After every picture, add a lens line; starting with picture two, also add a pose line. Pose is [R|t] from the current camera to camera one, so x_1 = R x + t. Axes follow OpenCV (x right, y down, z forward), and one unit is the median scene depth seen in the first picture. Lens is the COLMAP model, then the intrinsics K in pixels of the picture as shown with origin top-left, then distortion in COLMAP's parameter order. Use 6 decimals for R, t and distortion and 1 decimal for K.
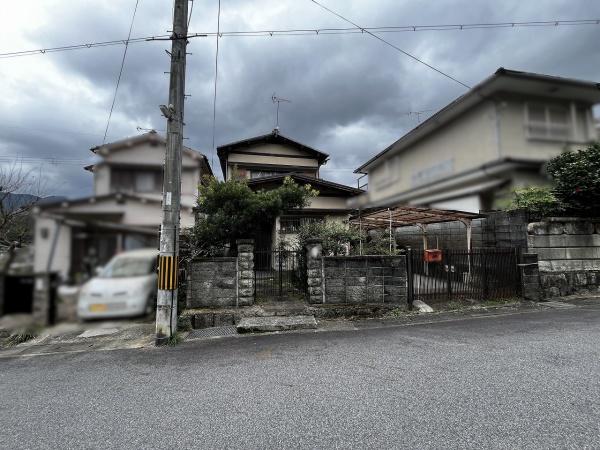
lens RADIAL K [[243.8, 0, 300.0], [0, 243.8, 225.0], [0, 0, 1]] dist [-0.002813, -0.000037]
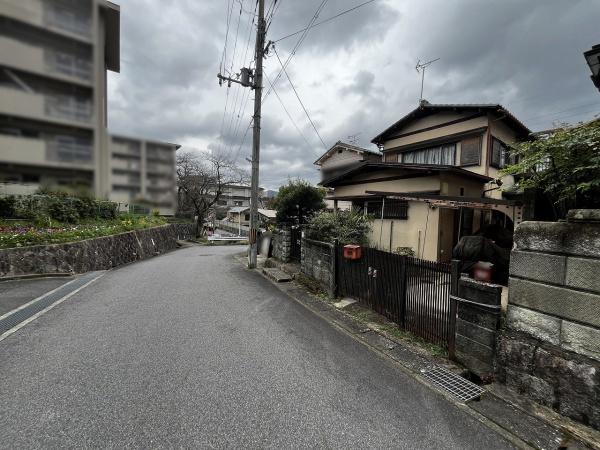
lens RADIAL K [[243.8, 0, 300.0], [0, 243.8, 225.0], [0, 0, 1]] dist [-0.002813, -0.000037]
pose [[0.370518, 0.066055, -0.926474, 1.302516], [0.028179, 0.996209, 0.082296, -0.053598], [0.928398, -0.056599, 0.367252, 0.497679]]
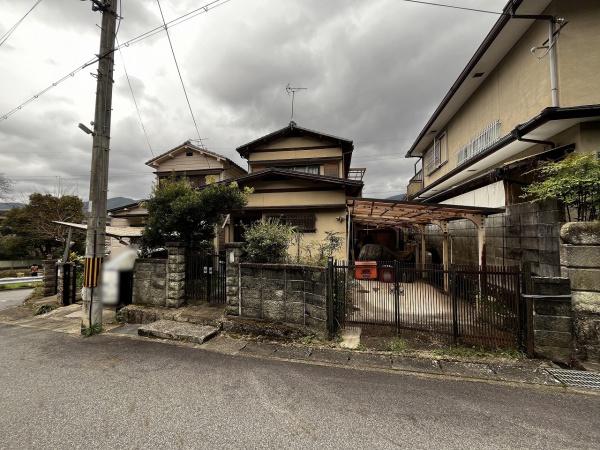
lens RADIAL K [[243.8, 0, 300.0], [0, 243.8, 225.0], [0, 0, 1]] dist [-0.002813, -0.000037]
pose [[0.923687, -0.005318, -0.383111, 0.643049], [0.015934, 0.999572, 0.024542, -0.028170], [0.382816, -0.028773, 0.923376, 0.269850]]
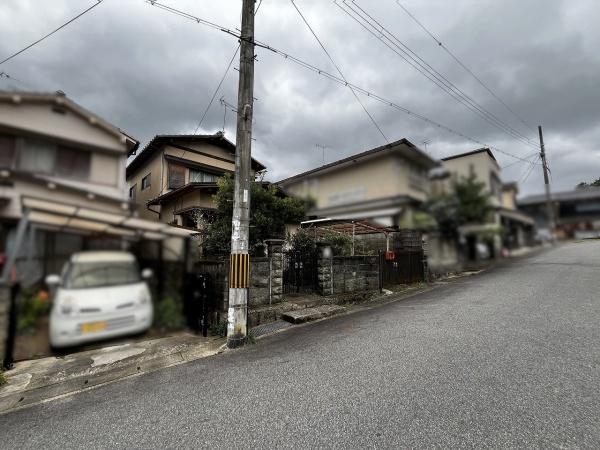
lens RADIAL K [[243.8, 0, 300.0], [0, 243.8, 225.0], [0, 0, 1]] dist [-0.002813, -0.000037]
pose [[0.846915, 0.063881, 0.527877, -0.709143], [-0.039734, 0.997585, -0.056975, 0.047629], [-0.530242, 0.027279, 0.847408, 0.033440]]
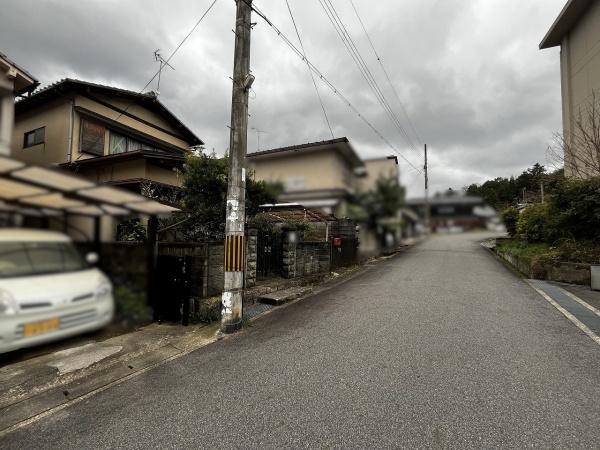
lens RADIAL K [[243.8, 0, 300.0], [0, 243.8, 225.0], [0, 0, 1]] dist [-0.002813, -0.000037]
pose [[0.602941, 0.067553, 0.794921, -0.931890], [-0.077558, 0.996652, -0.025869, 0.075620], [-0.794007, -0.046055, 0.606162, 0.203659]]
